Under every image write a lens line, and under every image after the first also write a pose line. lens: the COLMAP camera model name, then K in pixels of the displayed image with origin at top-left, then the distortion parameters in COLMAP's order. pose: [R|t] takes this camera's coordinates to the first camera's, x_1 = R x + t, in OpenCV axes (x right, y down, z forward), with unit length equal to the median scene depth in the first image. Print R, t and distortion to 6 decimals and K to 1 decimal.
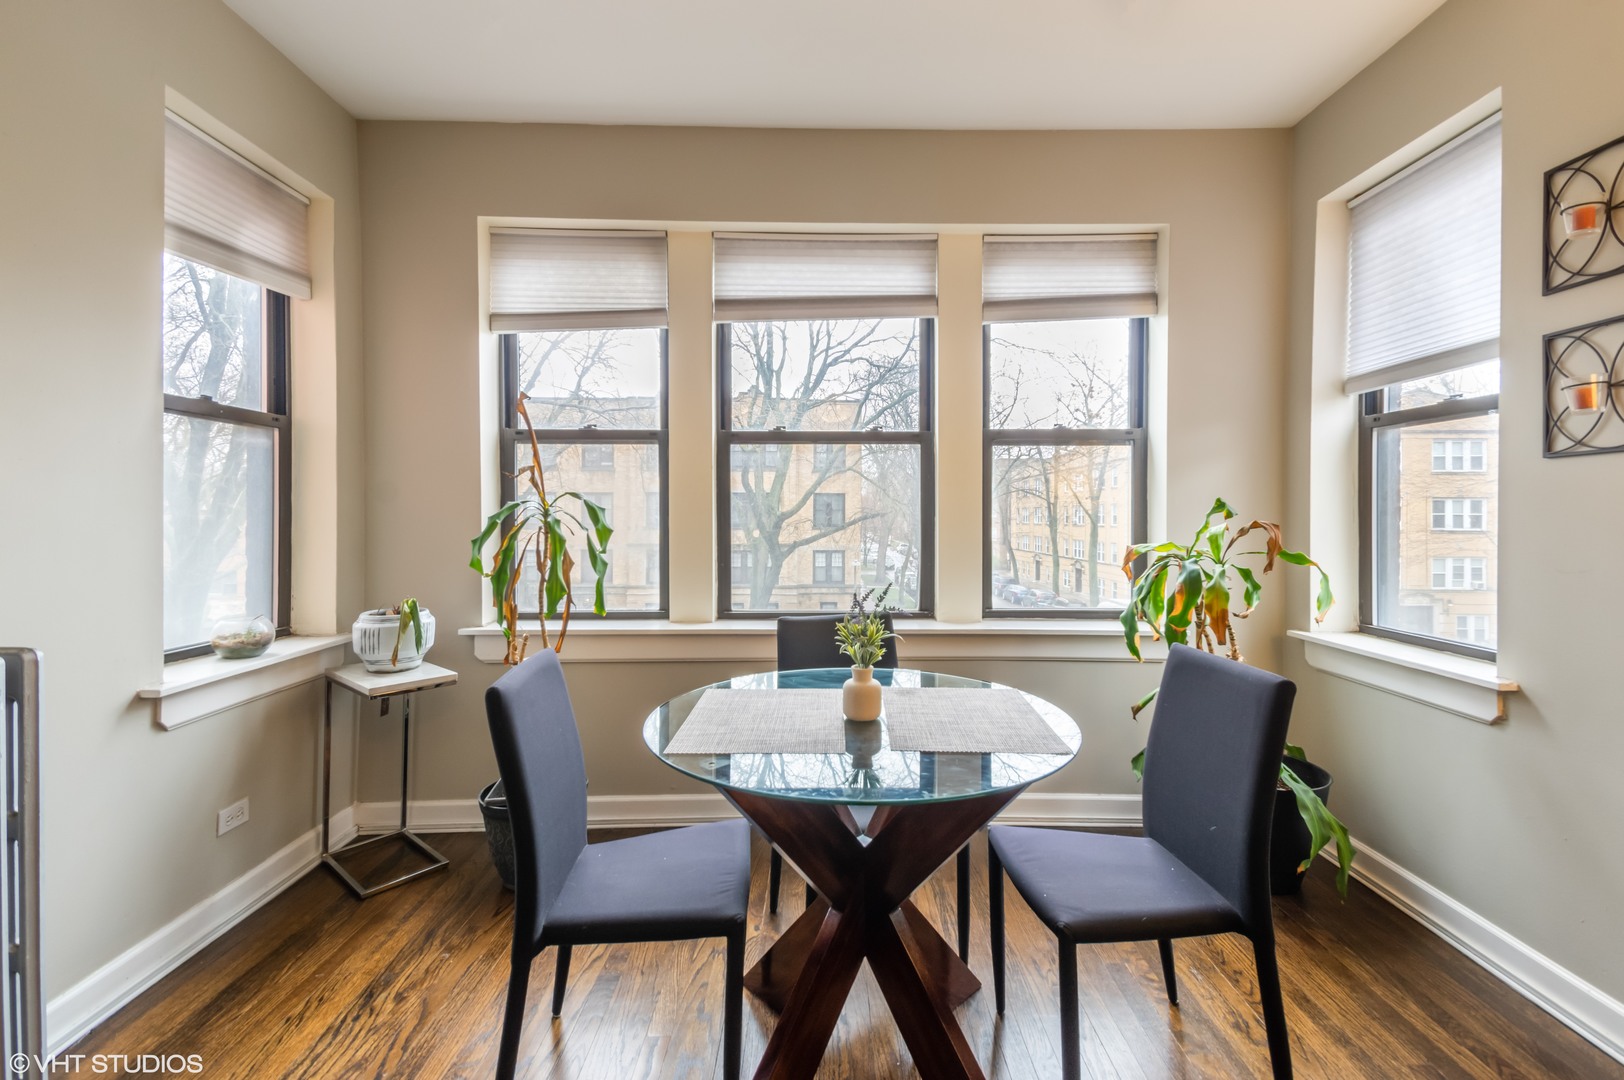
lens RADIAL K [[722.3, 0, 826.3], [0, 722.3, 520.0], [0, 0, 1]] dist [0.047755, -0.000381]
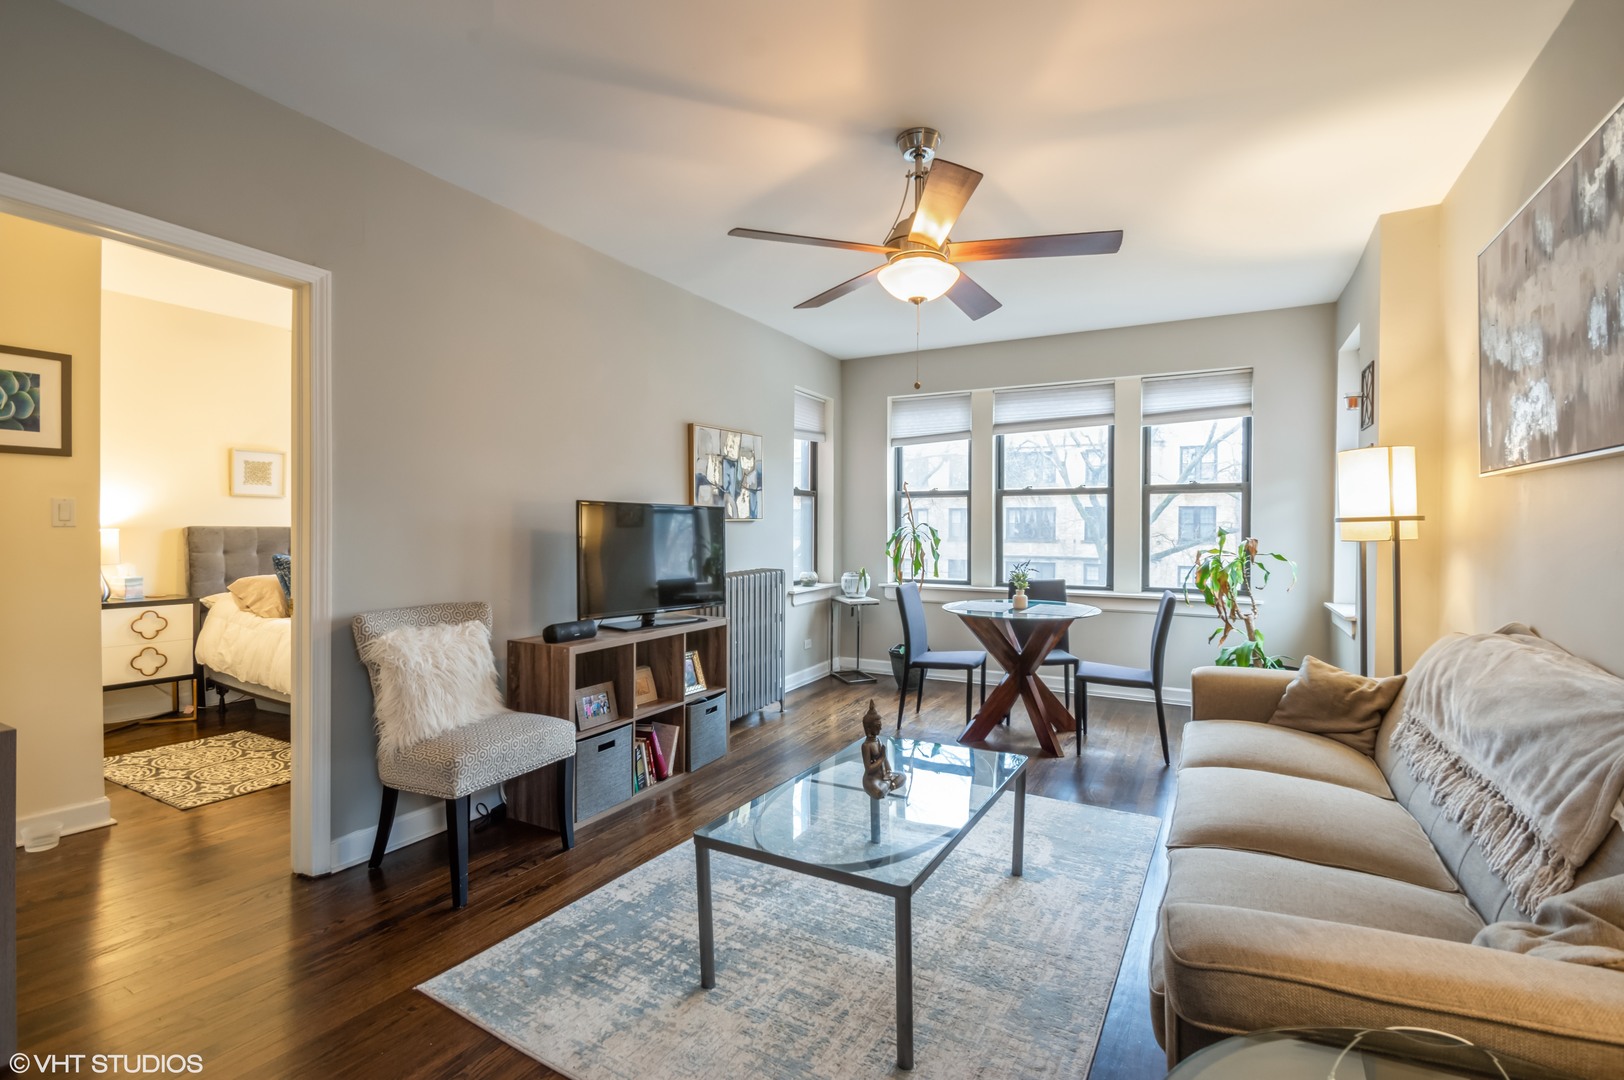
lens RADIAL K [[725.0, 0, 819.1], [0, 725.0, 529.5], [0, 0, 1]] dist [-0.004148, -0.001621]
pose [[0.872850, 0.001726, -0.487985, 0.428425], [-0.004669, 0.999978, -0.004814, -0.004951], [0.487966, 0.006480, 0.872839, -1.043010]]
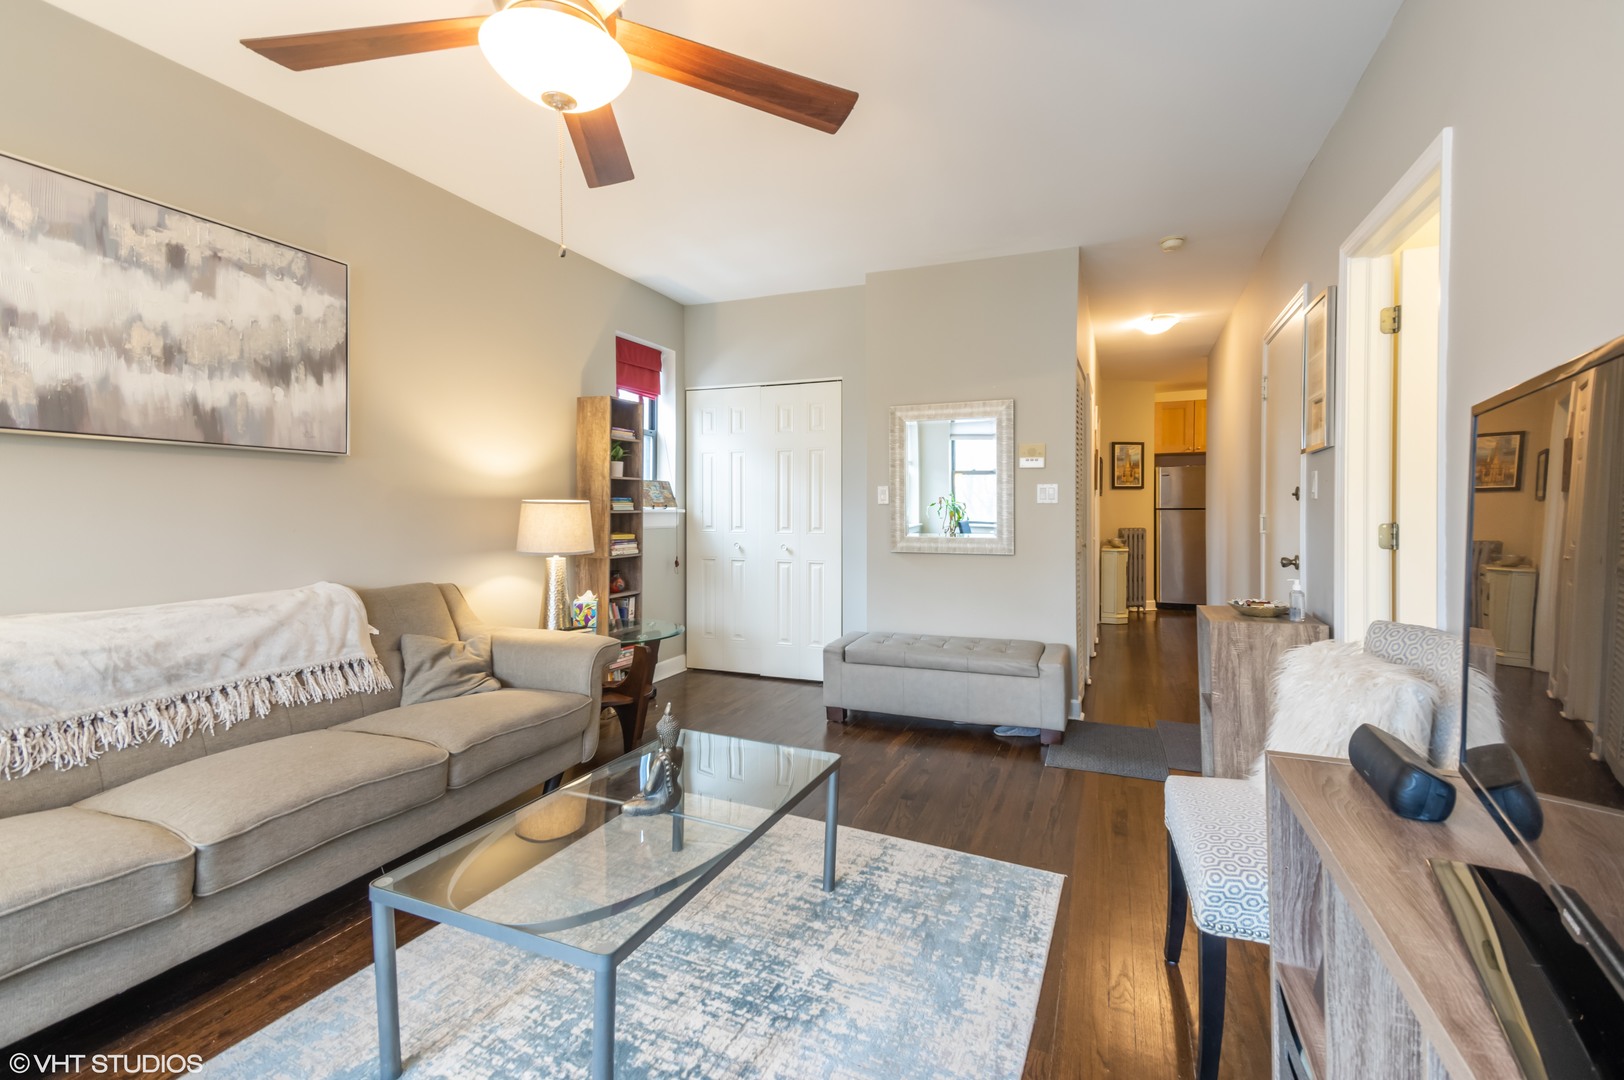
lens RADIAL K [[722.3, 0, 833.7], [0, 722.3, 499.2], [0, 0, 1]] dist [0.047755, -0.000381]
pose [[-0.926823, 0.003071, 0.375486, -0.369874], [0.000907, 0.999982, -0.005941, -0.003750], [-0.375498, -0.005166, -0.926809, 0.368563]]
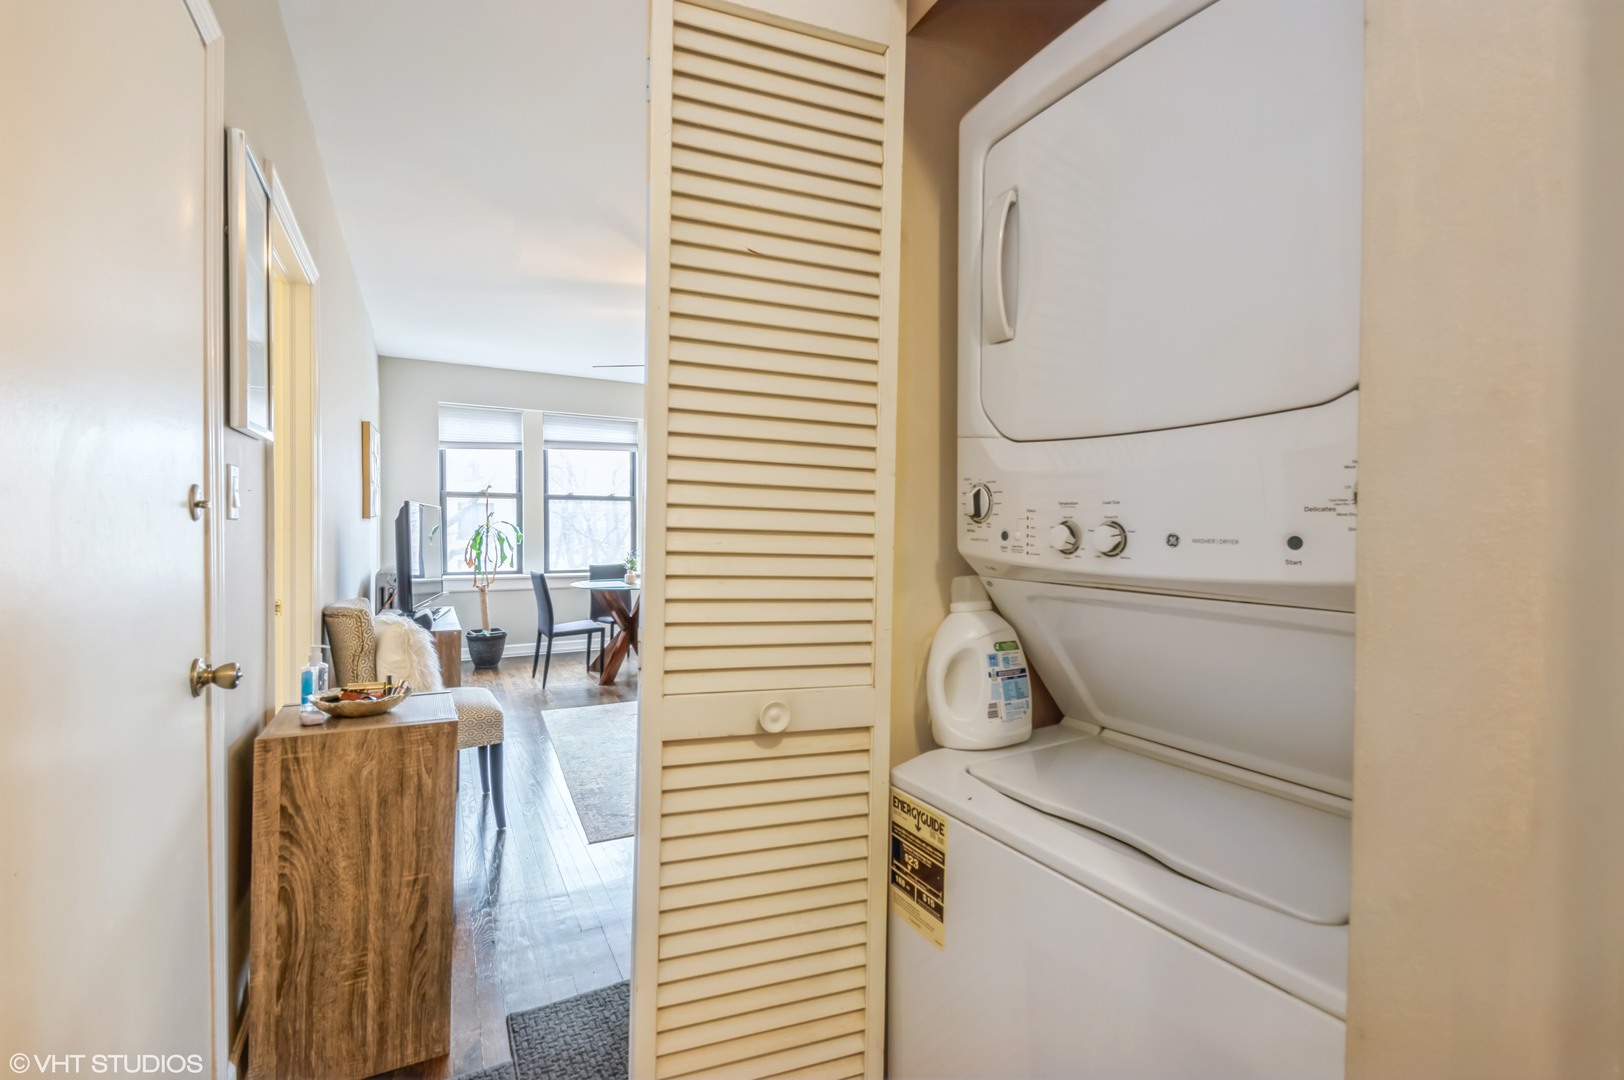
lens RADIAL K [[722.3, 0, 803.2], [0, 722.3, 536.0], [0, 0, 1]] dist [0.047755, -0.000381]
pose [[0.899683, -0.002798, 0.436535, -0.473427], [-0.000315, 0.999975, 0.007058, -0.004626], [-0.436544, -0.006488, 0.899659, -1.686528]]
